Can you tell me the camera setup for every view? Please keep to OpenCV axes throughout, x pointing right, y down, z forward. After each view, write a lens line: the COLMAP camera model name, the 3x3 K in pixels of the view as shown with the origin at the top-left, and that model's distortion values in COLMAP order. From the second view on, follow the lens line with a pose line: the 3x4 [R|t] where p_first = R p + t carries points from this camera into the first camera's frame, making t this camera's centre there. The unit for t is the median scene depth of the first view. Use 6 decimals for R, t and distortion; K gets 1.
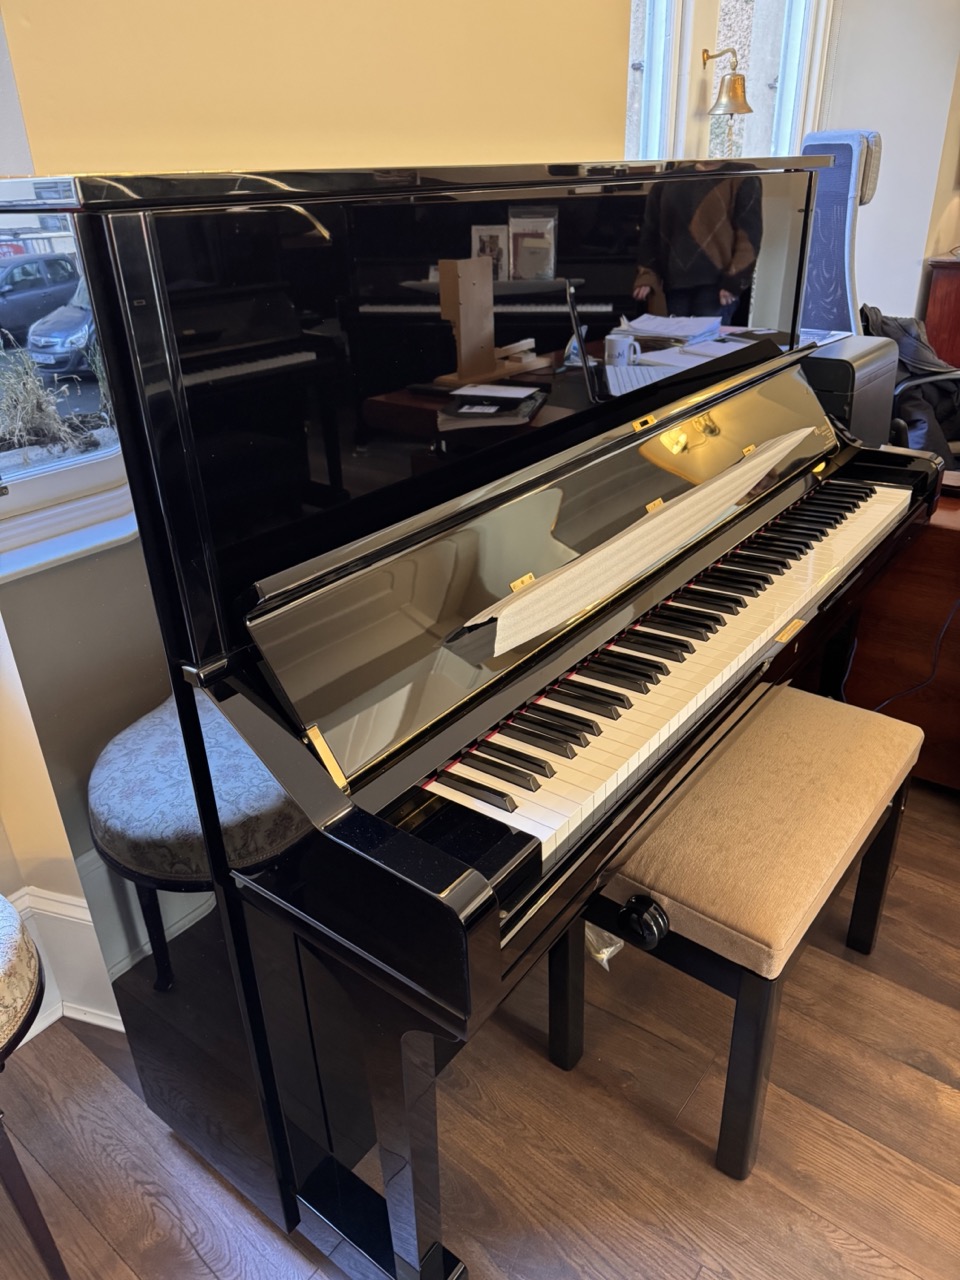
lens RADIAL K [[915.1, 0, 485.7], [0, 915.1, 639.5], [0, 0, 1]] dist [0.004147, -0.008086]
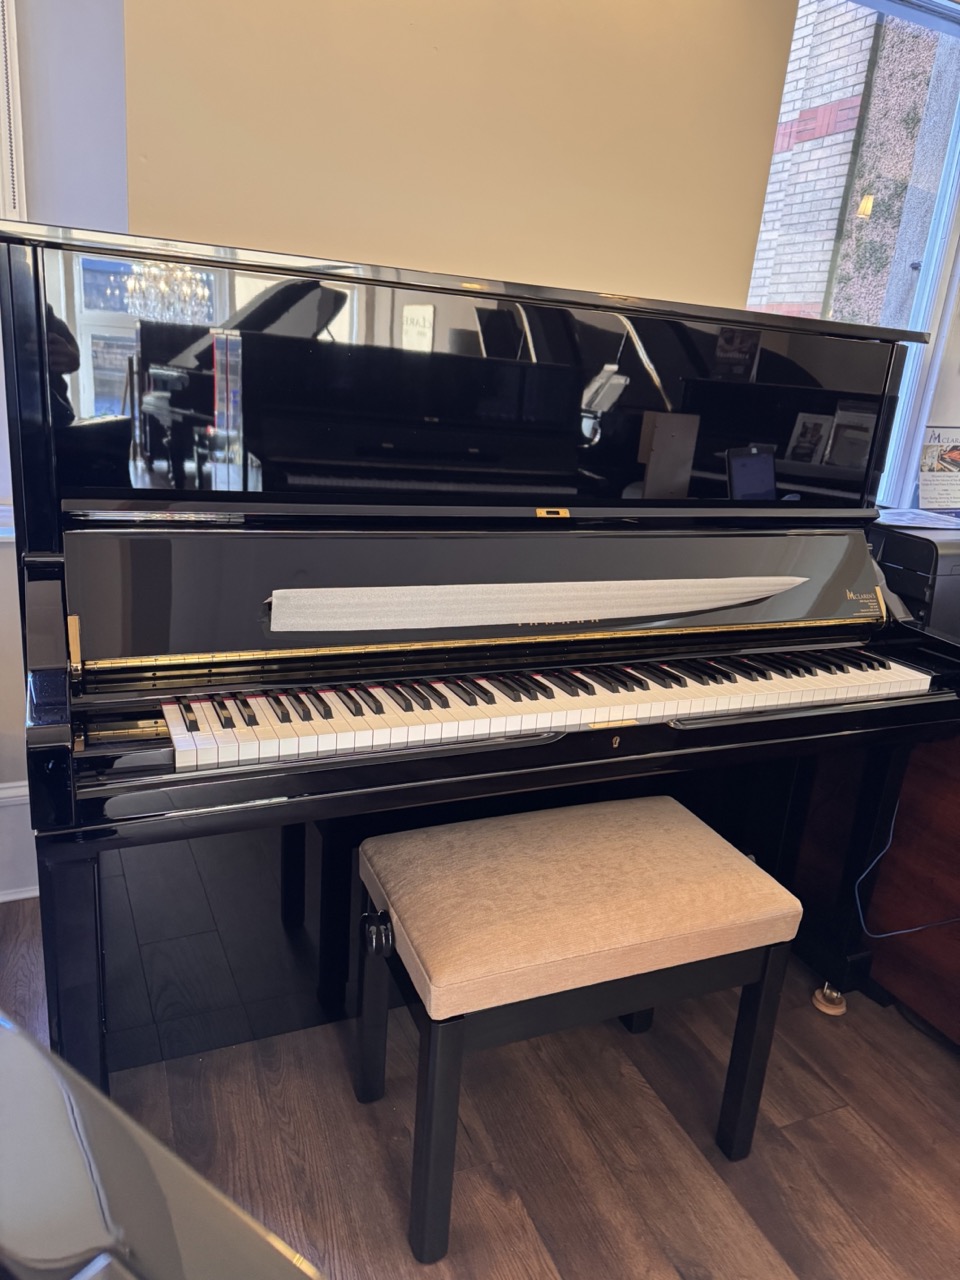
lens RADIAL K [[915.5, 0, 480.0], [0, 915.5, 645.1], [0, 0, 1]] dist [-0.007557, -0.006661]
pose [[0.867024, 0.234297, -0.439743, 0.531172], [-0.311775, 0.943532, -0.111997, 0.060575], [0.388671, 0.234205, 0.891113, 0.021514]]
